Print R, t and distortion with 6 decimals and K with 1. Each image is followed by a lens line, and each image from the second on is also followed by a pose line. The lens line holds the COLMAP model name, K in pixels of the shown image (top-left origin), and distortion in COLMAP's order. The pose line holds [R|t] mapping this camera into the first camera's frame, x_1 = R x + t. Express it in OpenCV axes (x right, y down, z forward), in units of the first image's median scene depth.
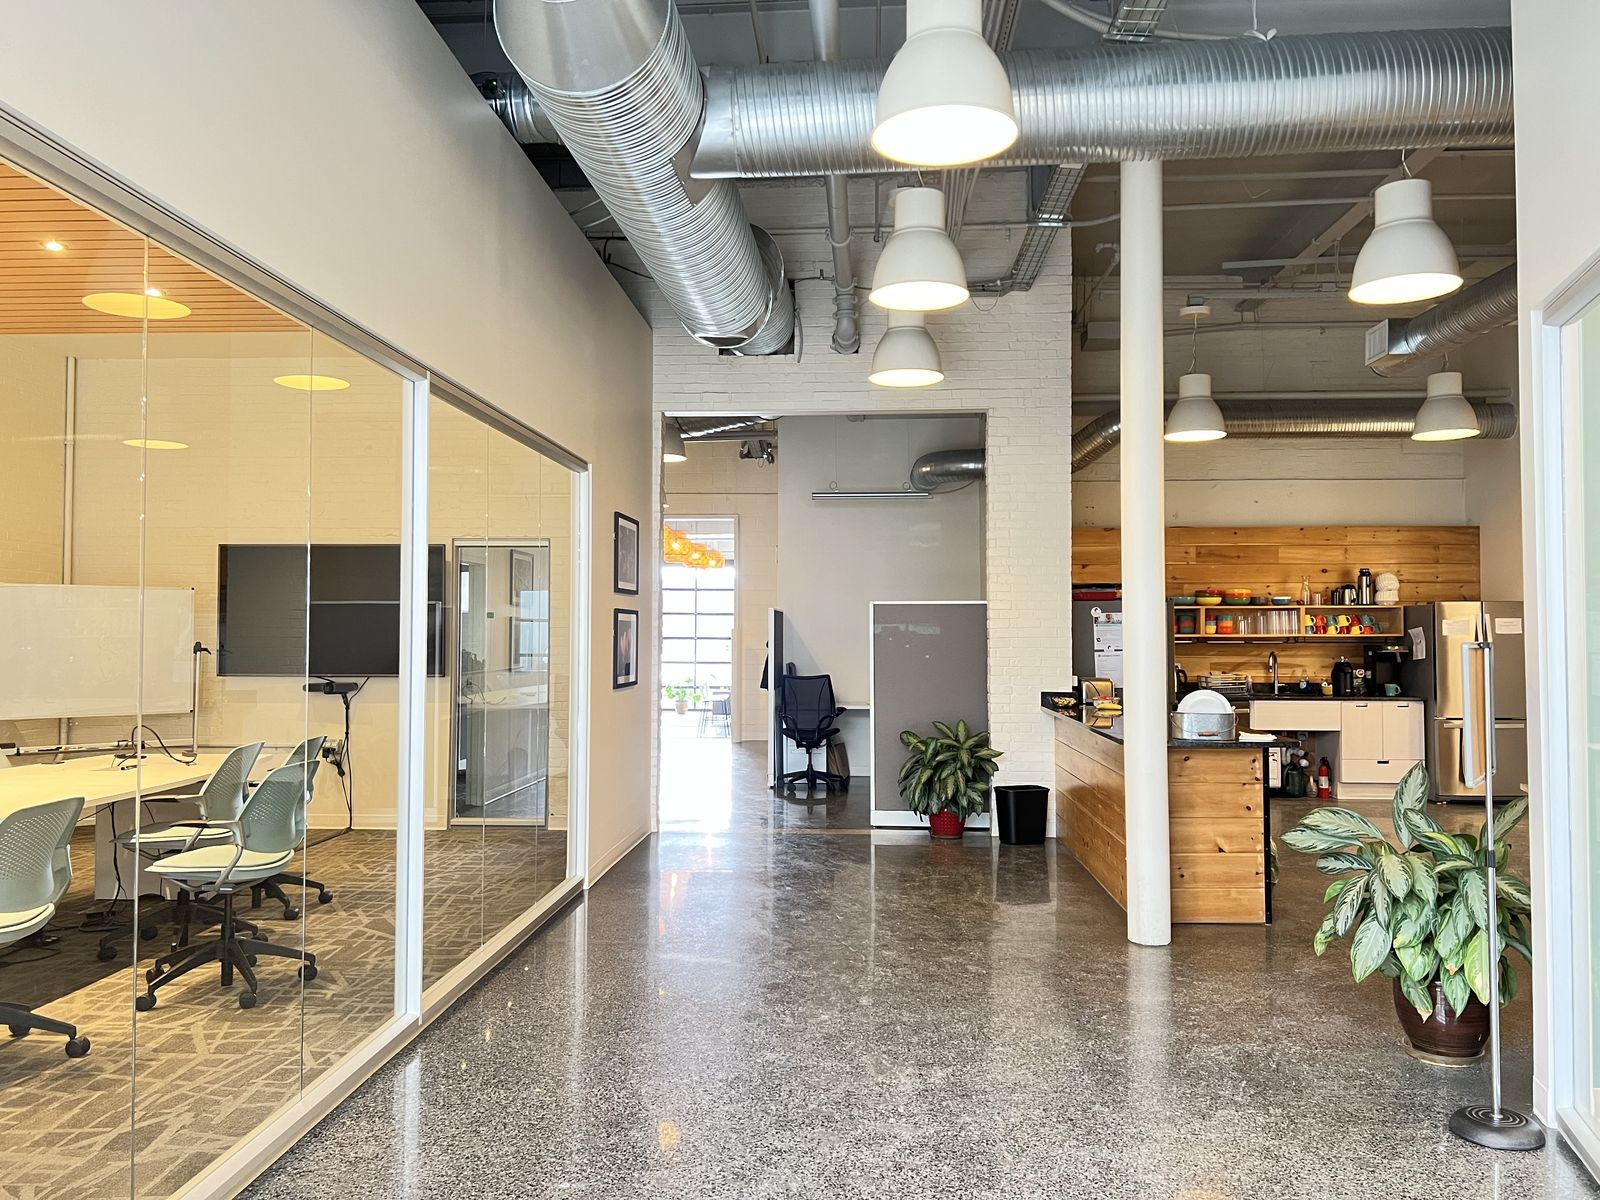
lens RADIAL K [[1205.8, 0, 778.5], [0, 1205.8, 606.6], [0, 0, 1]] dist [0.070051, -0.089466]
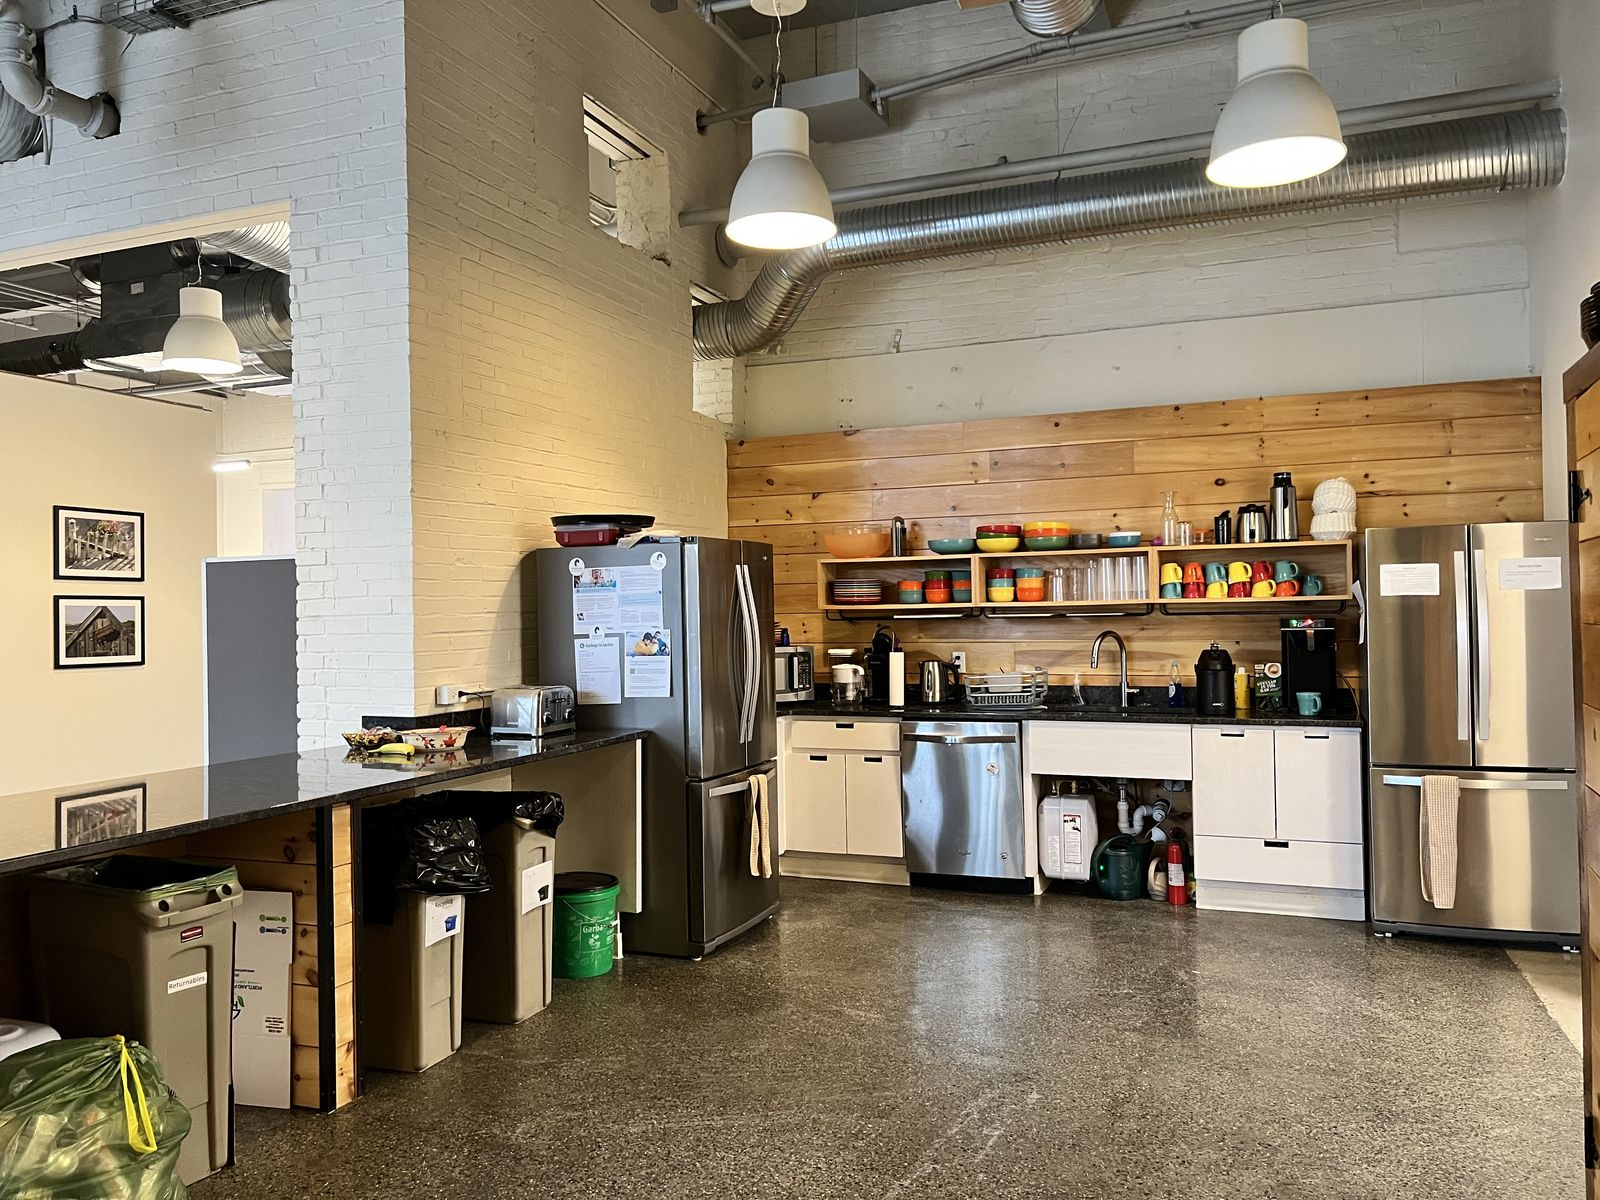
lens RADIAL K [[1205.8, 0, 778.5], [0, 1205.8, 606.6], [0, 0, 1]] dist [0.070051, -0.089466]
pose [[0.947914, -0.017647, -0.318036, 0.440987], [0.023423, 0.999623, 0.014345, 0.014274], [0.317663, -0.021047, 0.947970, 0.427828]]
